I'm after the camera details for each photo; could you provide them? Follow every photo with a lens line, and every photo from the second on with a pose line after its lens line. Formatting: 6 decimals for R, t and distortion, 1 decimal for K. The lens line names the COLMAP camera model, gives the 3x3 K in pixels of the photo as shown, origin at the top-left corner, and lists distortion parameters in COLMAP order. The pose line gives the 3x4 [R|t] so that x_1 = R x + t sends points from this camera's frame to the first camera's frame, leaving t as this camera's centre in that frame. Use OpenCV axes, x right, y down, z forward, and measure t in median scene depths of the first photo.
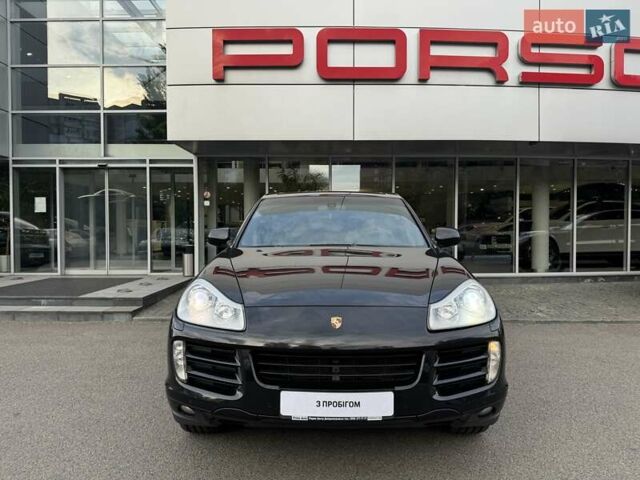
lens RADIAL K [[497.1, 0, 320.0], [0, 497.1, 240.0], [0, 0, 1]] dist [0.000402, -0.010087]
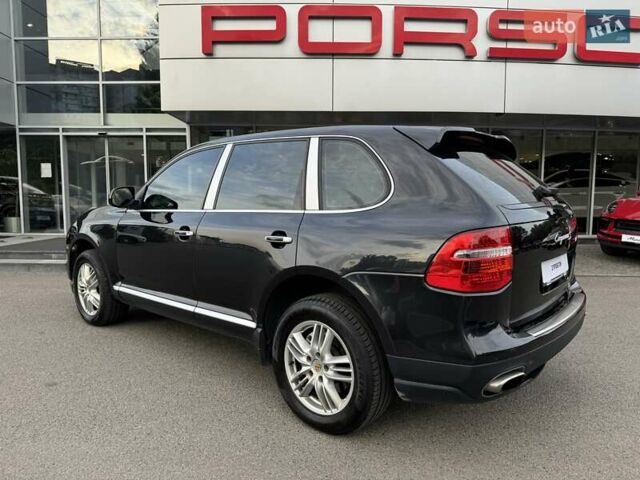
lens RADIAL K [[502.5, 0, 320.2], [0, 502.5, 249.2], [0, 0, 1]] dist [-0.010365, -0.000604]
pose [[0.999965, 0.006141, -0.005621, 0.040721], [-0.005694, 0.997057, 0.076453, 0.013527], [0.006074, -0.076418, 0.997057, -0.097028]]
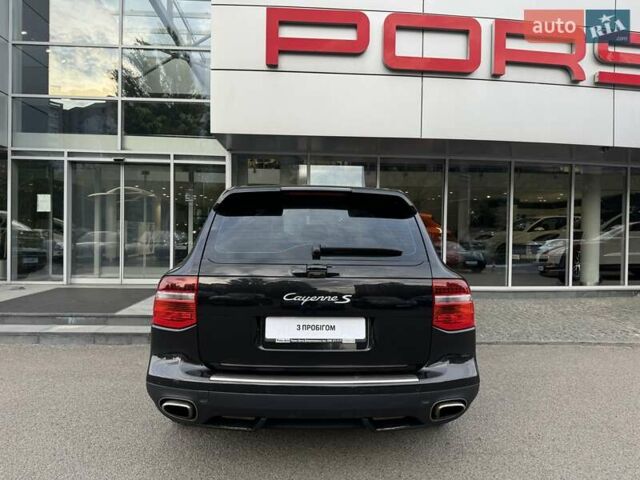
lens RADIAL K [[497.1, 0, 320.0], [0, 497.1, 240.0], [0, 0, 1]] dist [0.000402, -0.010087]
pose [[0.996751, 0.015329, 0.079067, -0.152113], [-0.014729, 0.999858, -0.008172, -0.006624], [-0.079181, 0.006981, 0.996836, 0.098948]]
